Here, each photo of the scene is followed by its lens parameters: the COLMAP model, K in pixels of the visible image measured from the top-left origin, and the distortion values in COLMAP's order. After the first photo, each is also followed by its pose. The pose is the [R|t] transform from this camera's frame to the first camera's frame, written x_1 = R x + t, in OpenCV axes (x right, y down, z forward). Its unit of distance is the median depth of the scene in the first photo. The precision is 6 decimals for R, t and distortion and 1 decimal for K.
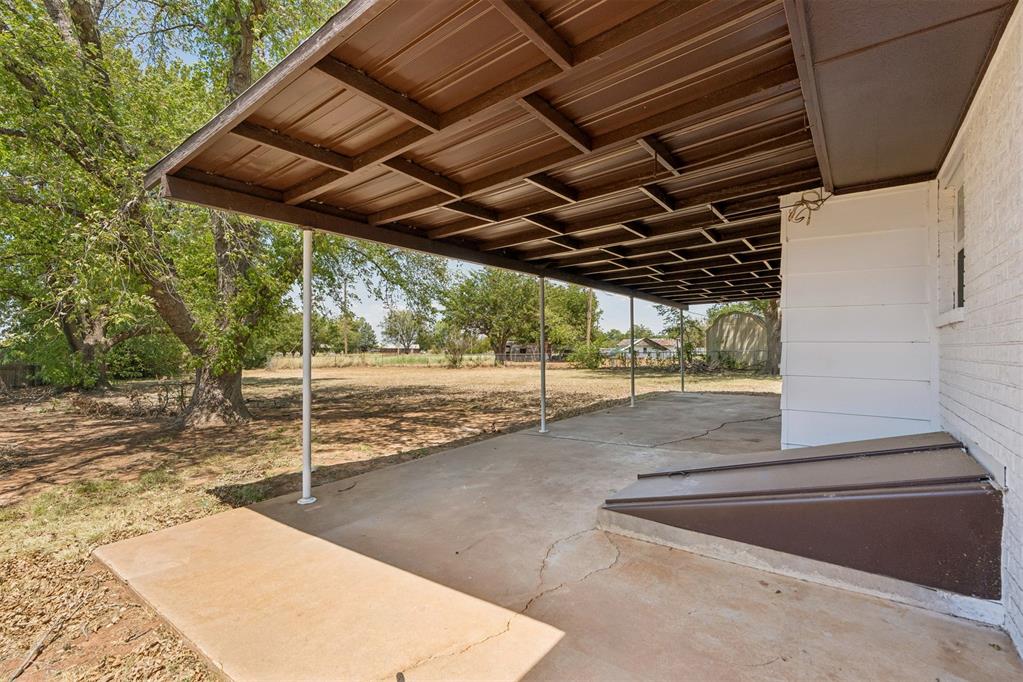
lens RADIAL K [[464.3, 0, 509.1], [0, 464.3, 337.1], [0, 0, 1]] dist [-0.000939, -0.000086]
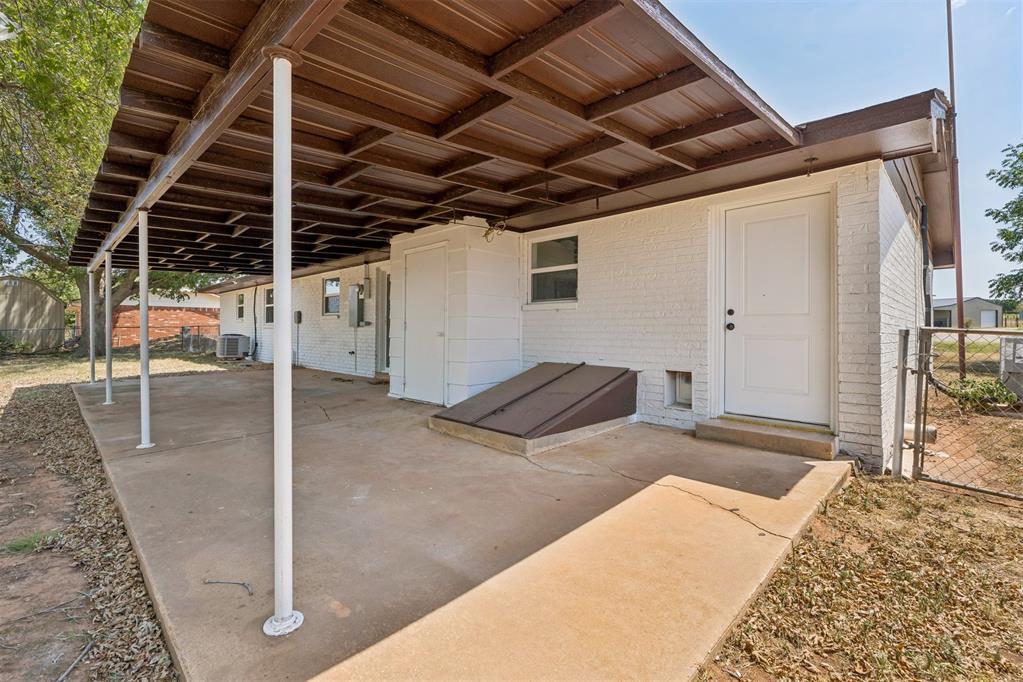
lens RADIAL K [[446.7, 0, 529.5], [0, 446.7, 333.3], [0, 0, 1]] dist [0.001577, -0.013297]
pose [[0.118206, -0.013676, 0.992895, -0.998840], [-0.022683, 0.999607, 0.016469, 0.042969], [-0.992730, -0.024468, 0.117849, 0.810292]]
